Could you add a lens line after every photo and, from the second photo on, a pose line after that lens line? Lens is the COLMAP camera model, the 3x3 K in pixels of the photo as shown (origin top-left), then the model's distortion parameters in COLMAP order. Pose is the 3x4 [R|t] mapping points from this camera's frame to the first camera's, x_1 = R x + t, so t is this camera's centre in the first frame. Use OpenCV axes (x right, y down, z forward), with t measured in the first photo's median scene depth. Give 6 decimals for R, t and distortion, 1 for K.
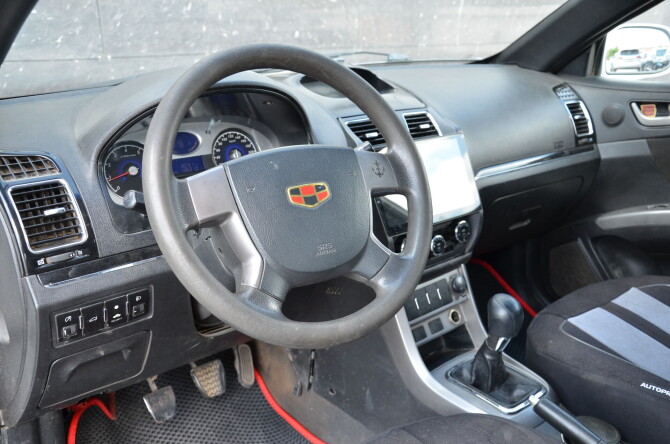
lens RADIAL K [[624.4, 0, 335.0], [0, 624.4, 222.0], [0, 0, 1]] dist [0.005791, 0.001065]
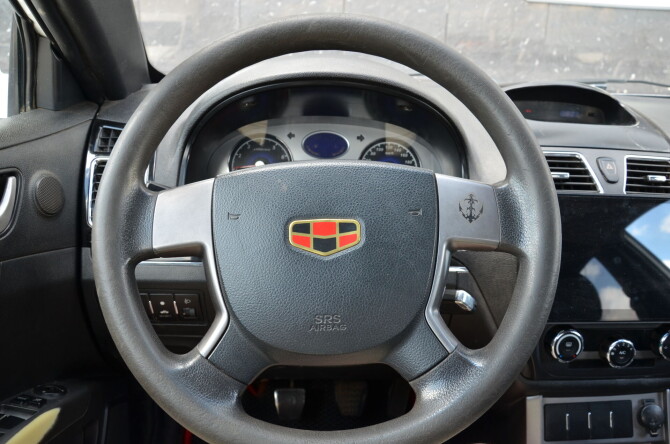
lens RADIAL K [[507.1, 0, 350.2], [0, 507.1, 232.5], [0, 0, 1]] dist [-0.093925, 0.007651]
pose [[0.804534, 0.234251, -0.545758, 0.192467], [-0.227272, 0.970416, 0.081489, -0.067717], [0.548701, 0.058475, 0.833971, 0.398166]]
